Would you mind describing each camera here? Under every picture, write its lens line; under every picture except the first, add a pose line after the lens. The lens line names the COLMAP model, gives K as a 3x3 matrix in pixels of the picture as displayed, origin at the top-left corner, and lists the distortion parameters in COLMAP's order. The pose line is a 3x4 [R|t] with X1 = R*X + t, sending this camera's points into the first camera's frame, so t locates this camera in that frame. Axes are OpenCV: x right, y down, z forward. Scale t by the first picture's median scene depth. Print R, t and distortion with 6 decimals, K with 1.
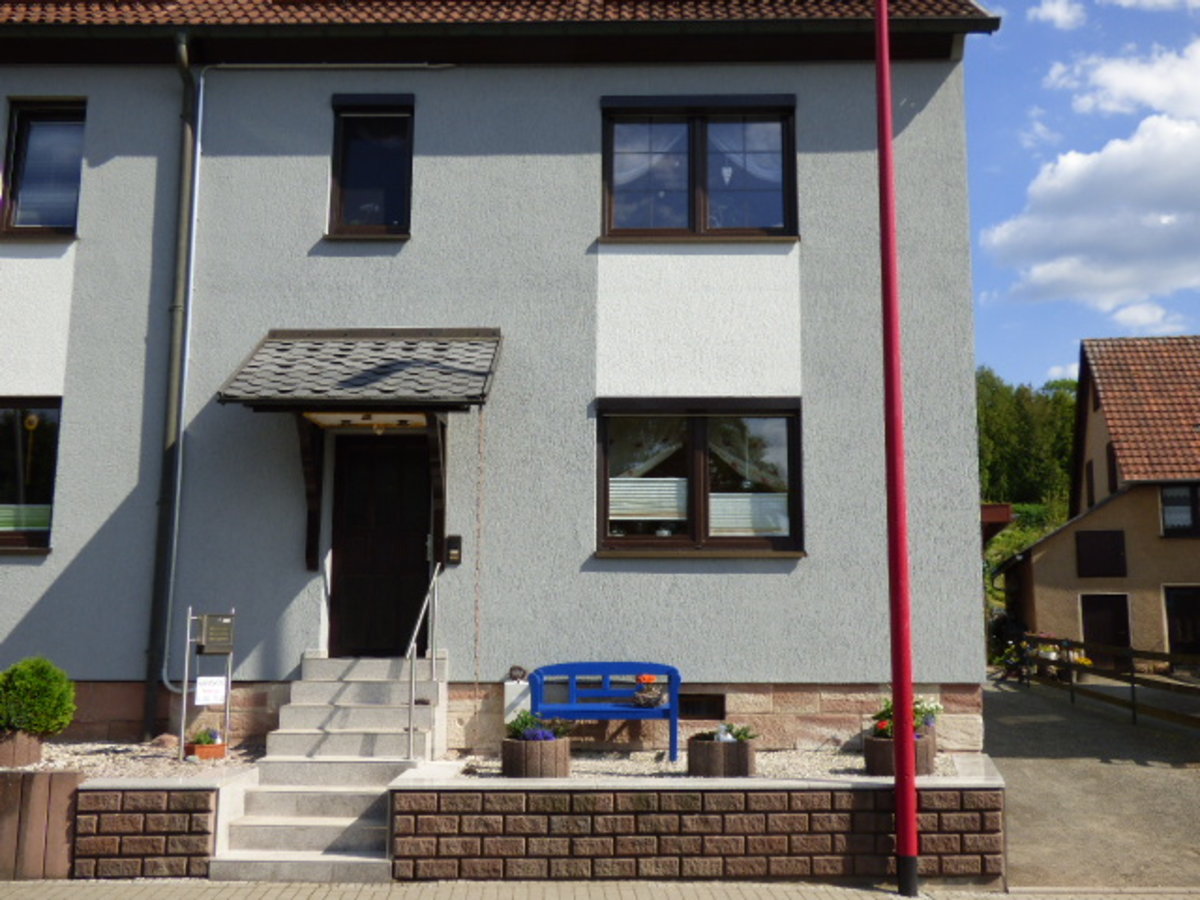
lens RADIAL K [[1207.8, 0, 600.0], [0, 1207.8, 450.0], [0, 0, 1]] dist [-0.016697, 0.002651]
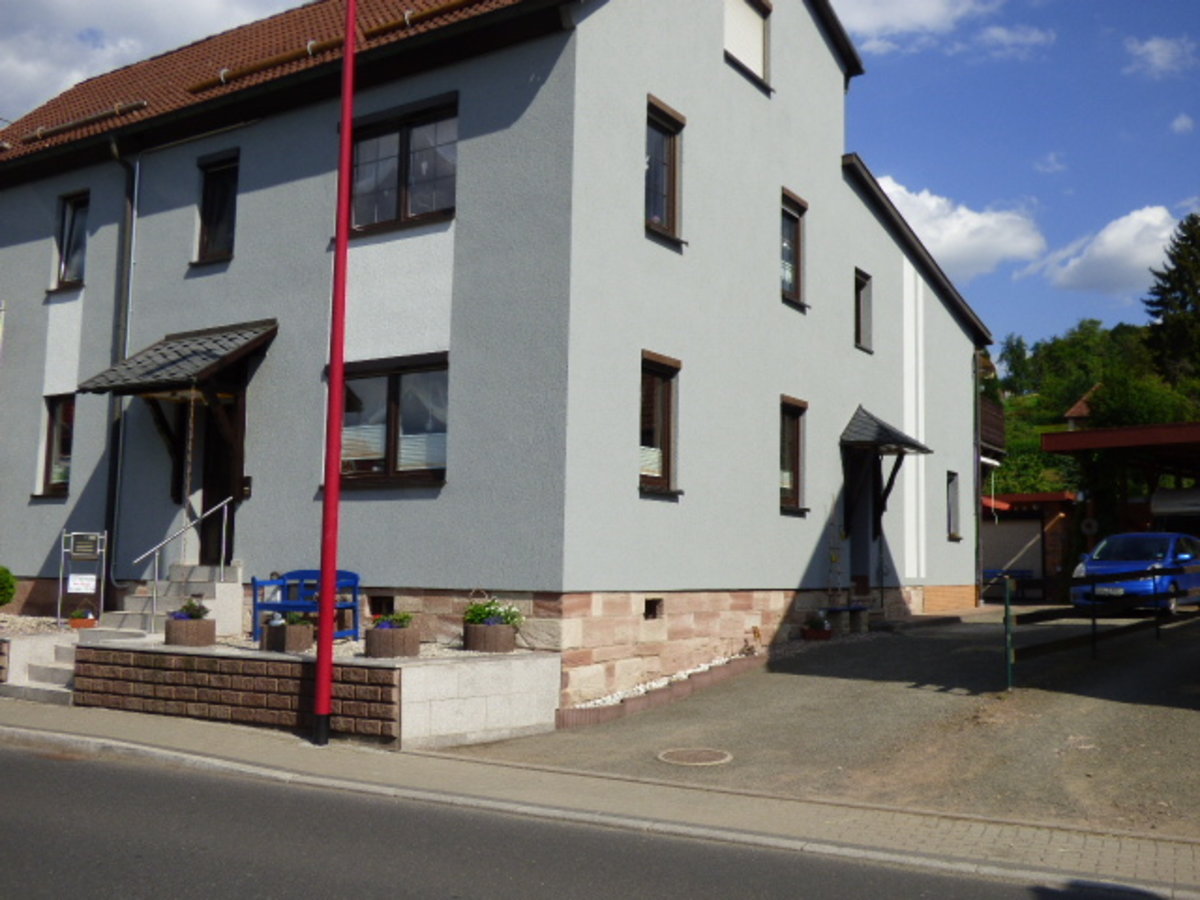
lens RADIAL K [[1207.8, 0, 600.0], [0, 1207.8, 450.0], [0, 0, 1]] dist [-0.016697, 0.002651]
pose [[0.847450, -0.043367, -0.529101, 0.939945], [0.067806, 0.997337, 0.026858, 0.032447], [0.526528, -0.058637, 0.848134, 0.065010]]
